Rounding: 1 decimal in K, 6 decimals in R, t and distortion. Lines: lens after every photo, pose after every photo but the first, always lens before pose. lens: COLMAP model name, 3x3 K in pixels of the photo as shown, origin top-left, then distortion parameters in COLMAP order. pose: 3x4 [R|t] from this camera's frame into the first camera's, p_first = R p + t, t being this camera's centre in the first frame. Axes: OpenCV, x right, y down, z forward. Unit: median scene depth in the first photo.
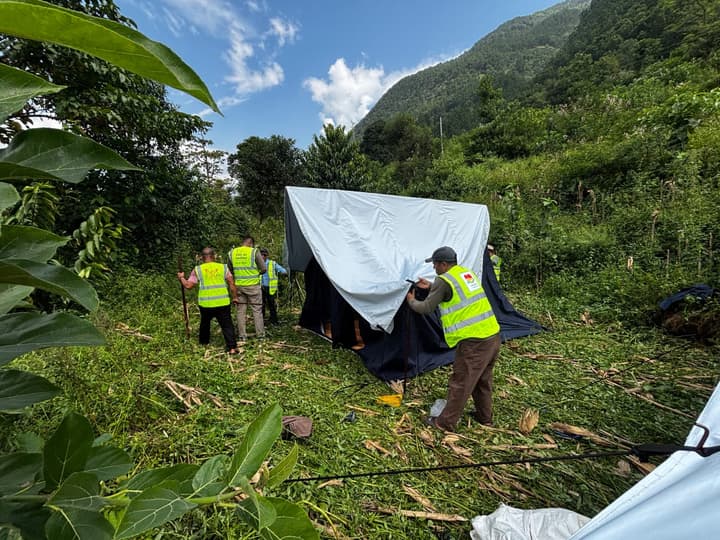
lens RADIAL K [[283.2, 0, 364.4], [0, 283.2, 267.7], [0, 0, 1]] dist [-0.000936, 0.000007]
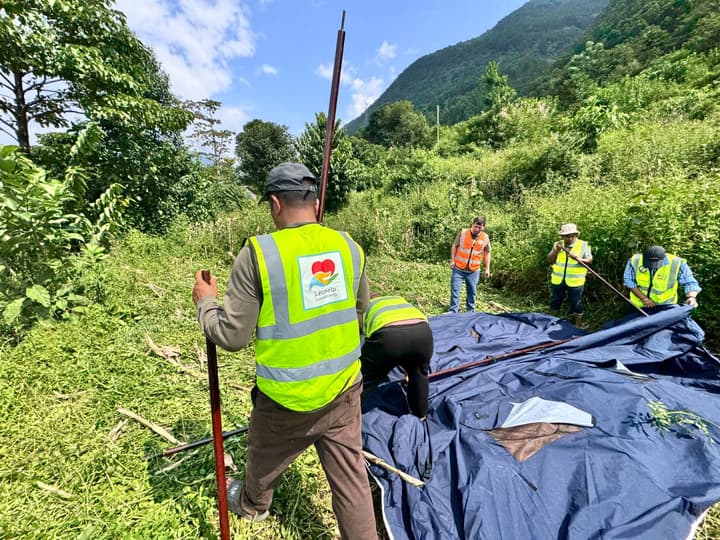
lens RADIAL K [[283.2, 0, 363.5], [0, 283.2, 264.1], [0, 0, 1]] dist [-0.000936, 0.000007]
pose [[0.998513, 0.046778, -0.027977, 0.060736], [-0.045502, 0.997966, 0.044644, 0.011113], [0.030009, -0.043305, 0.998611, -0.064652]]
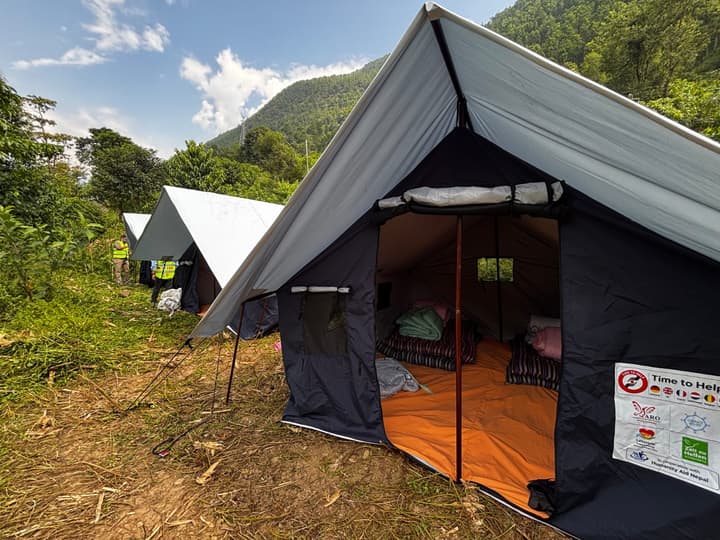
lens RADIAL K [[283.2, 0, 356.3], [0, 283.2, 268.9], [0, 0, 1]] dist [-0.000936, 0.000007]
pose [[0.943095, 0.006337, 0.332462, 0.083906], [-0.003735, 0.999957, -0.008463, 0.021026], [-0.332502, 0.006740, 0.943079, -0.205256]]
